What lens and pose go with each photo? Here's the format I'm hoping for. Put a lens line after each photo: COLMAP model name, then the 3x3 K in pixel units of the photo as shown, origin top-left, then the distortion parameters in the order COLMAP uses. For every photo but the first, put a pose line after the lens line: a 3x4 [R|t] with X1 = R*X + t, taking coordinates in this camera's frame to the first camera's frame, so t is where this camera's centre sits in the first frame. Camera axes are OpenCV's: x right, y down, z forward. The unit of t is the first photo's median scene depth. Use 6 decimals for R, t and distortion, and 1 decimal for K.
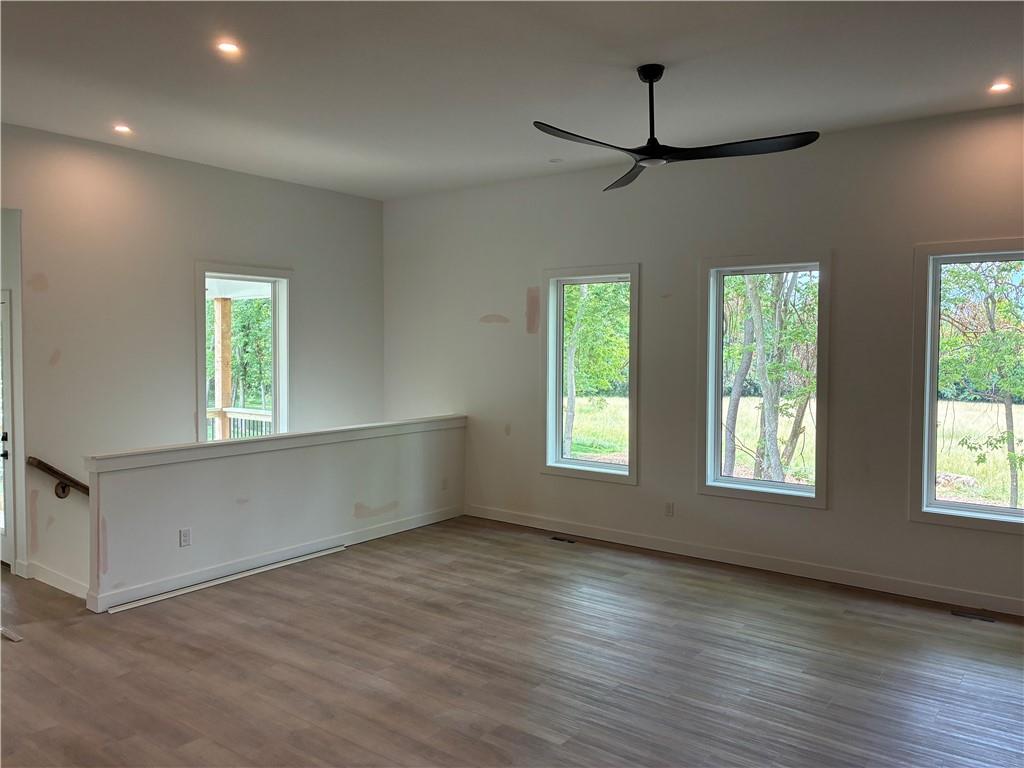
lens RADIAL K [[771.2, 0, 516.0], [0, 771.2, 369.9], [0, 0, 1]] dist [0.031139, -0.048737]
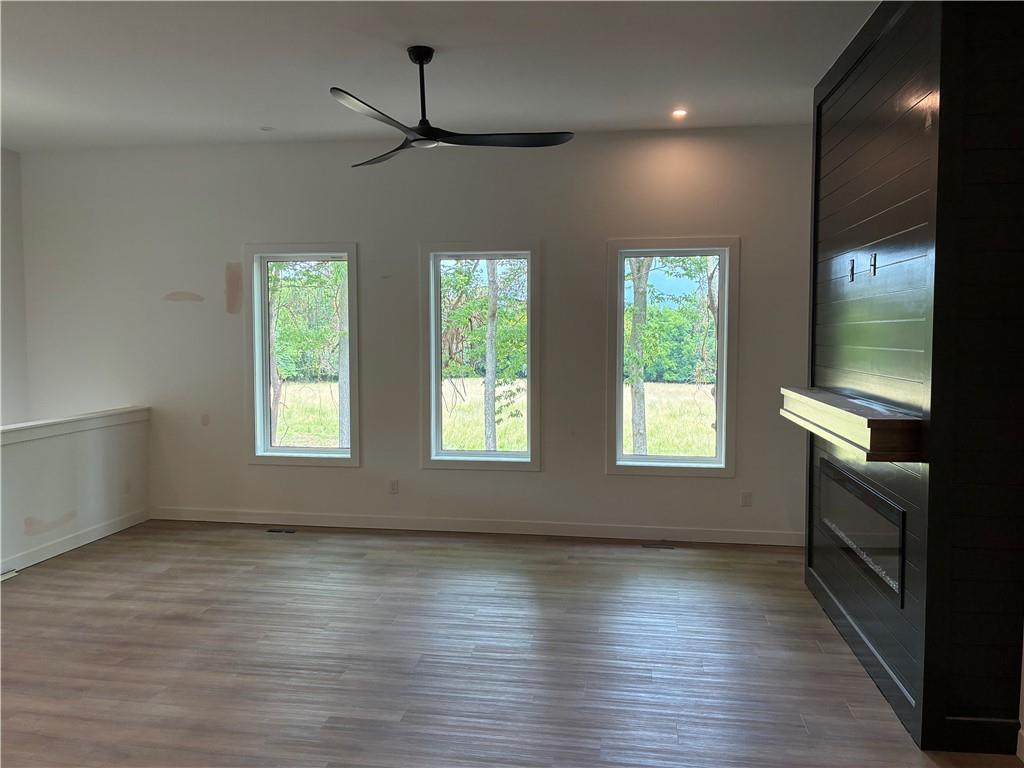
lens RADIAL K [[771.2, 0, 516.0], [0, 771.2, 369.9], [0, 0, 1]] dist [0.031139, -0.048737]
pose [[0.878075, -0.026159, 0.477808, -0.156145], [0.017752, 0.999598, 0.022103, 0.006995], [-0.478194, -0.010926, 0.878186, 0.032571]]
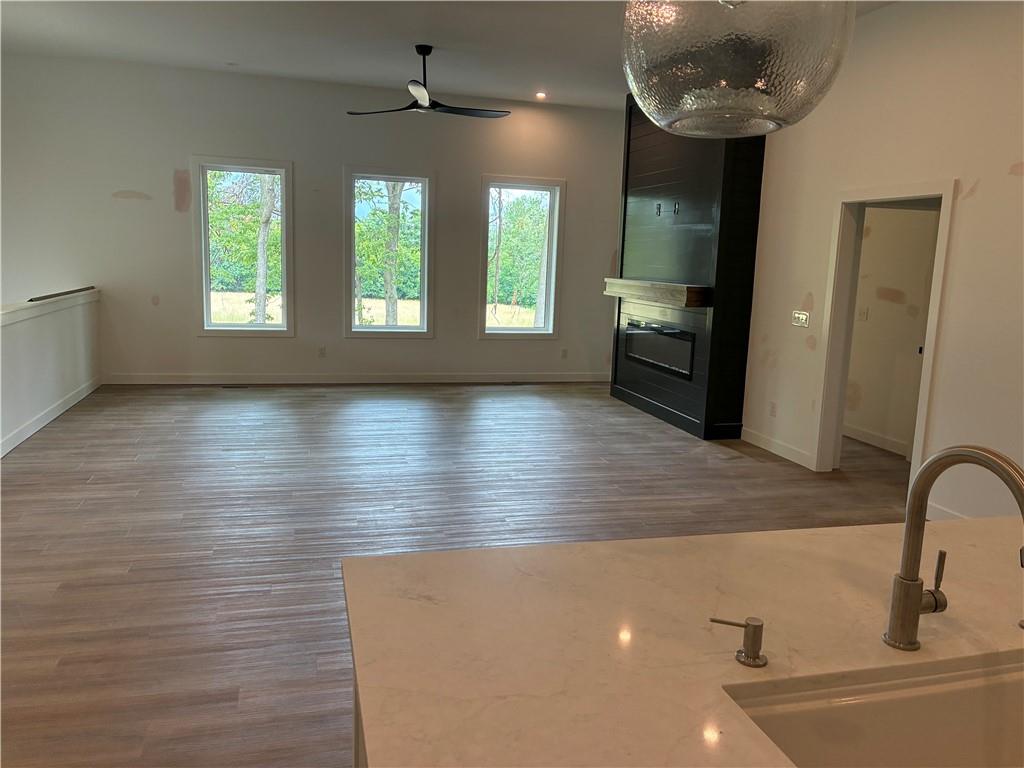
lens RADIAL K [[771.2, 0, 516.0], [0, 771.2, 369.9], [0, 0, 1]] dist [0.031139, -0.048737]
pose [[0.607053, -0.099680, 0.788385, -0.729827], [-0.009250, 0.991148, 0.132439, 0.032383], [-0.794608, -0.087690, 0.600757, -0.093032]]
